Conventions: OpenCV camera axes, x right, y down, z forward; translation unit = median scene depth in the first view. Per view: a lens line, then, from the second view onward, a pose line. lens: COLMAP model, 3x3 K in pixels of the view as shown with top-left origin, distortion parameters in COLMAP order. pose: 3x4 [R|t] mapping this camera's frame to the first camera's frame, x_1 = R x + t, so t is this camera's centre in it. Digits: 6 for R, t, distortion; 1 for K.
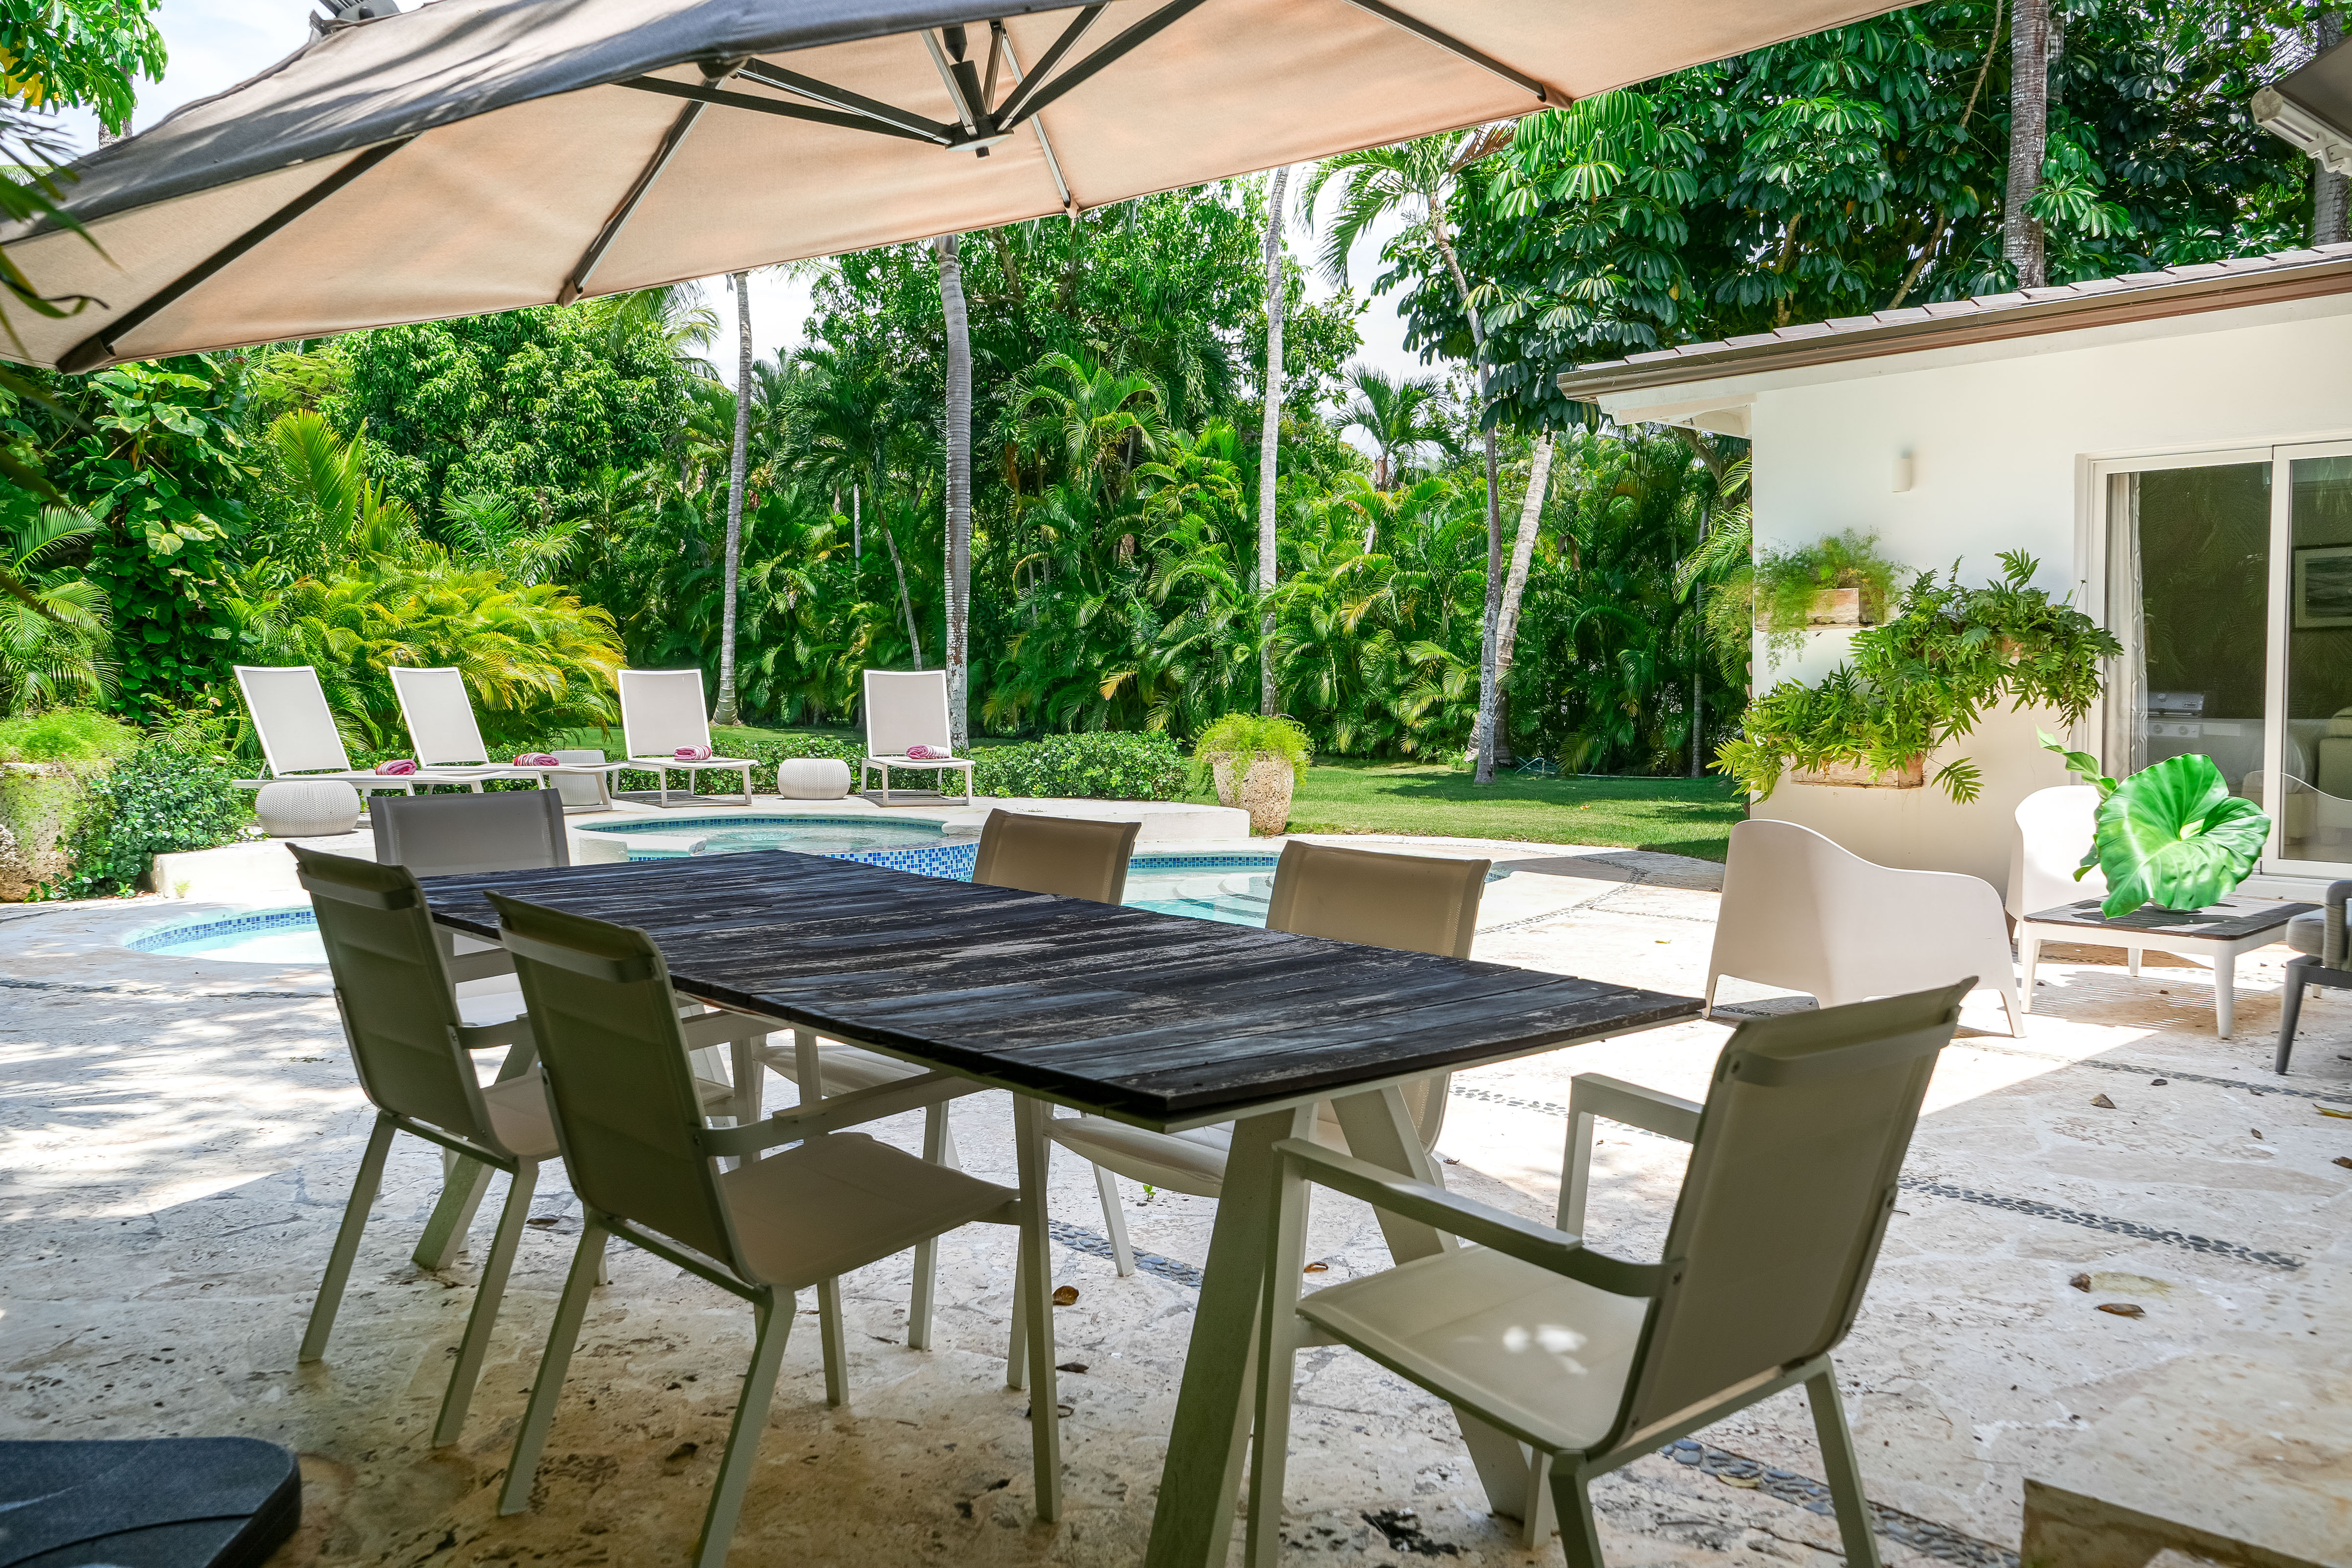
lens RADIAL K [[1901.7, 0, 1176.0], [0, 1901.7, 784.0], [0, 0, 1]] dist [-0.009175, -0.005118]
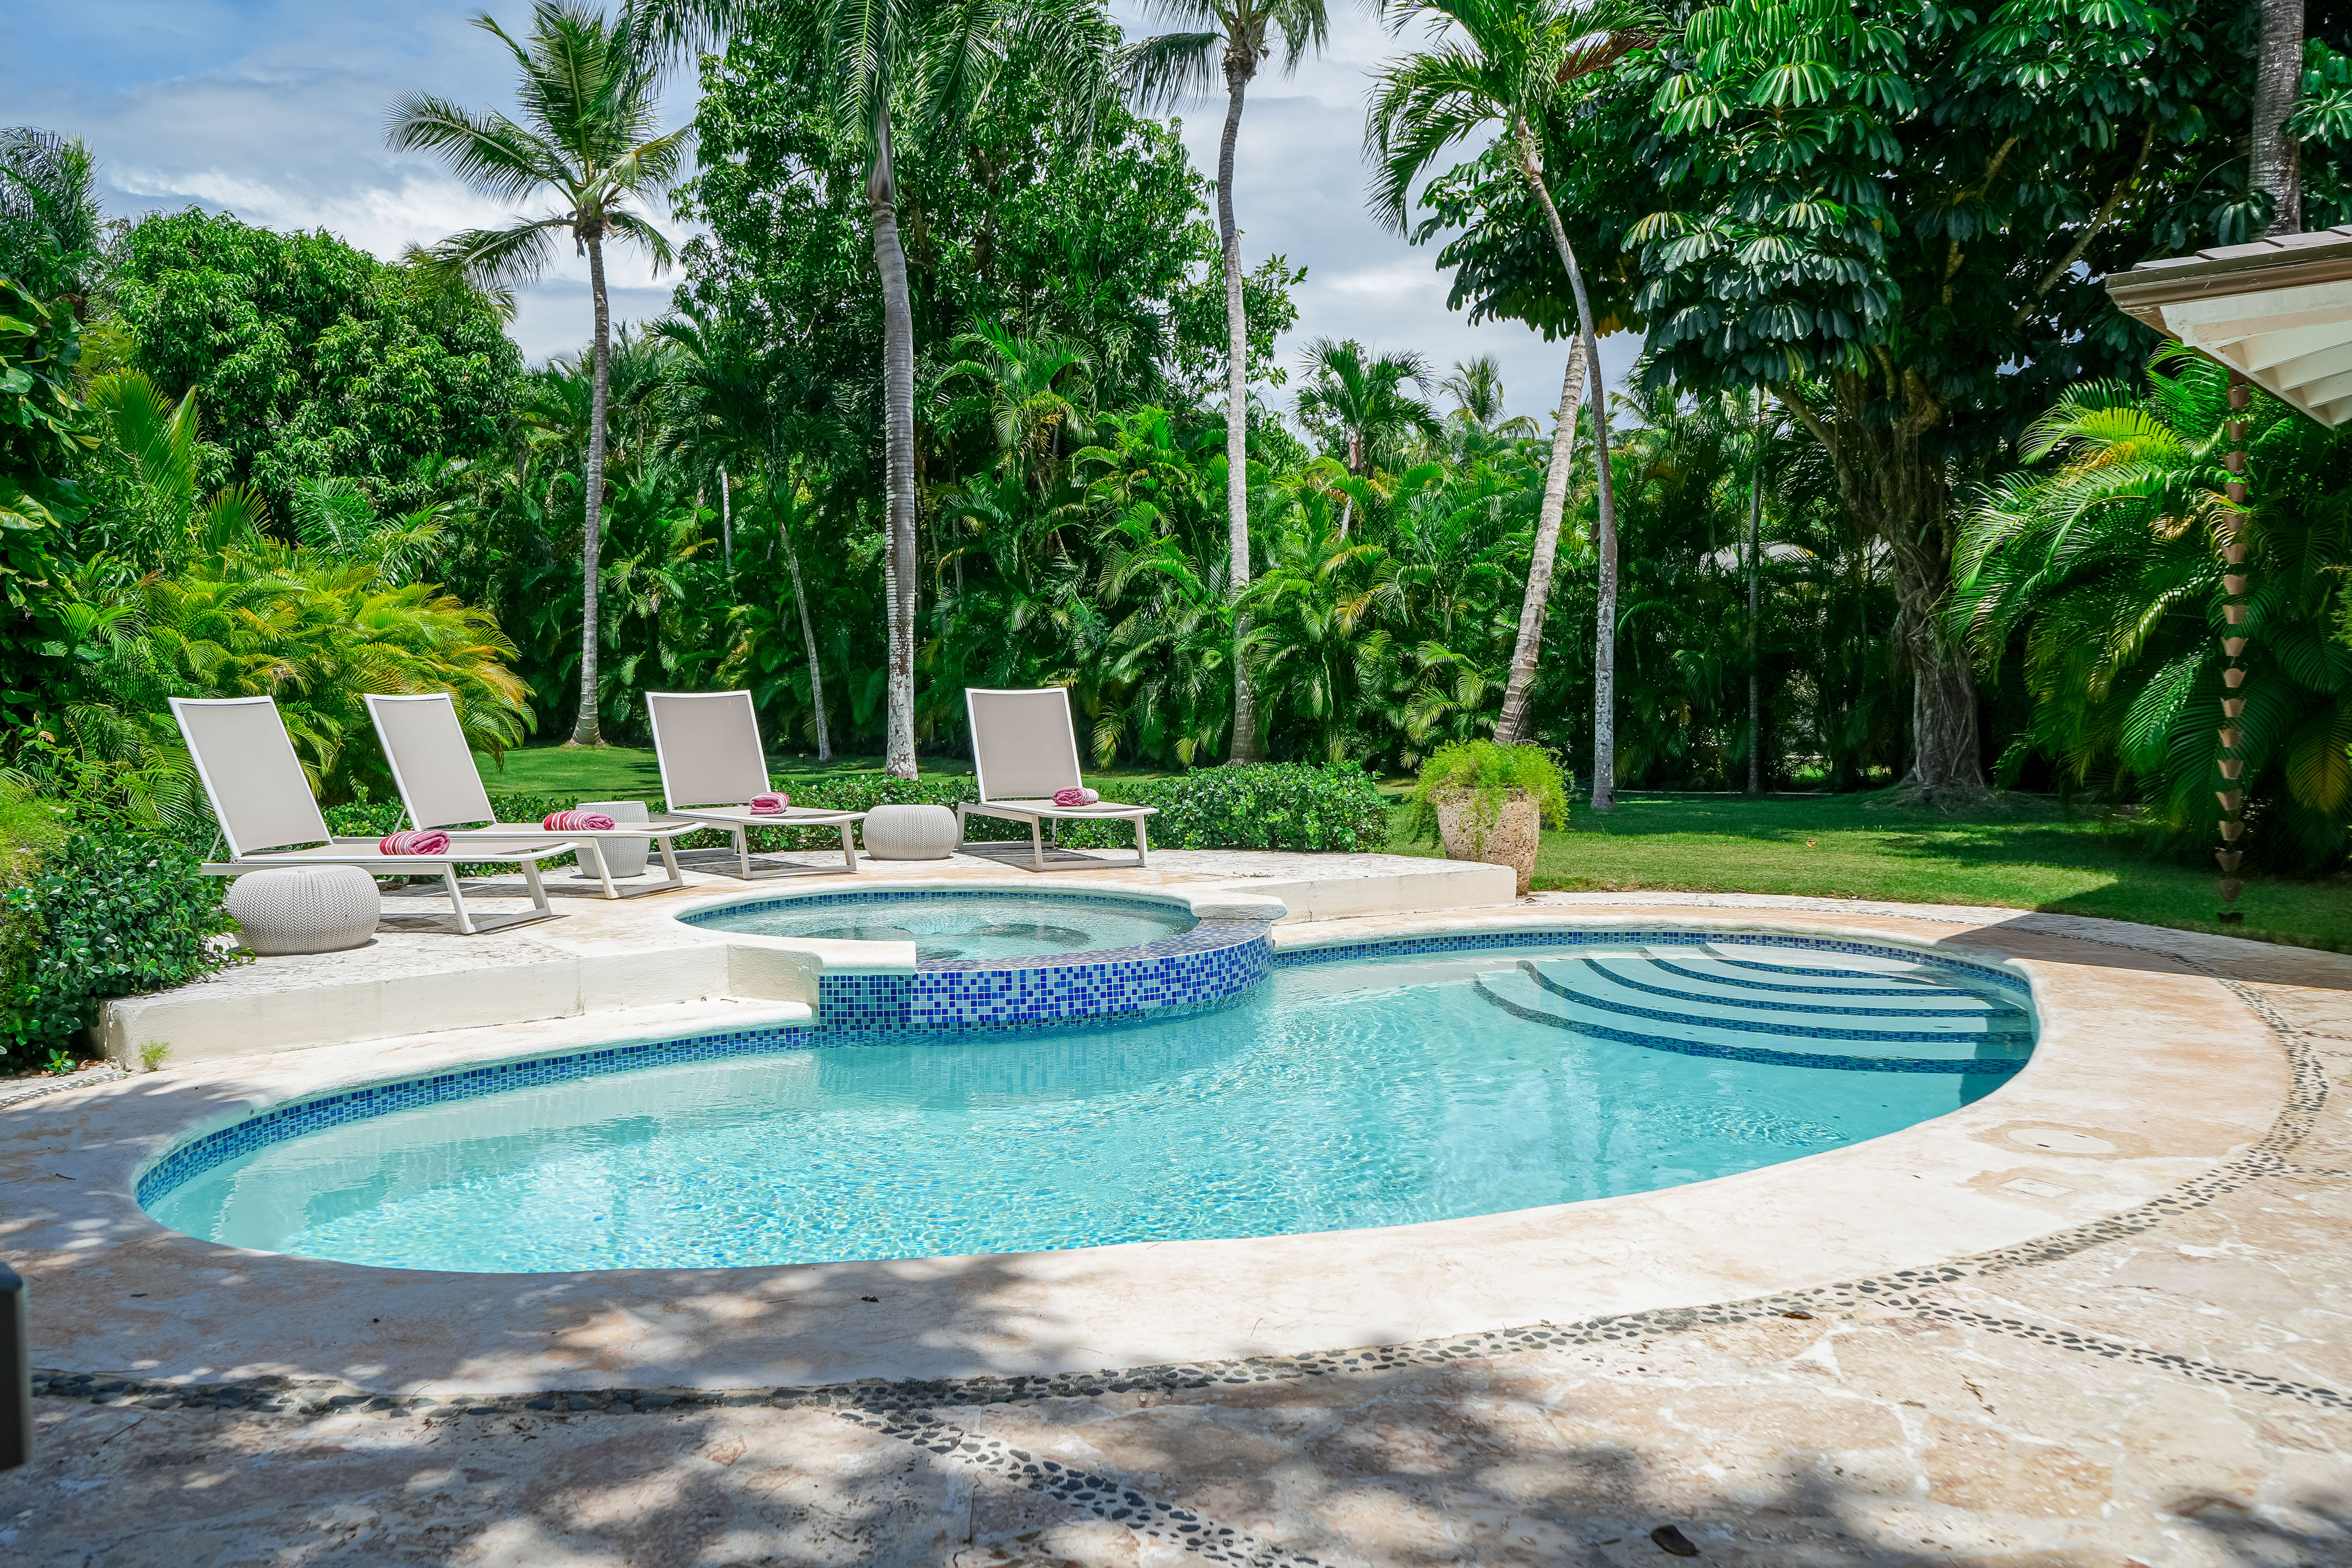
lens RADIAL K [[1963.5, 0, 1176.0], [0, 1963.5, 784.0], [0, 0, 1]] dist [-0.003307, -0.002462]
pose [[0.995588, -0.016646, 0.092340, -0.074167], [0.016963, 0.999853, -0.002653, -0.008575], [-0.092282, 0.004208, 0.995724, 0.096170]]
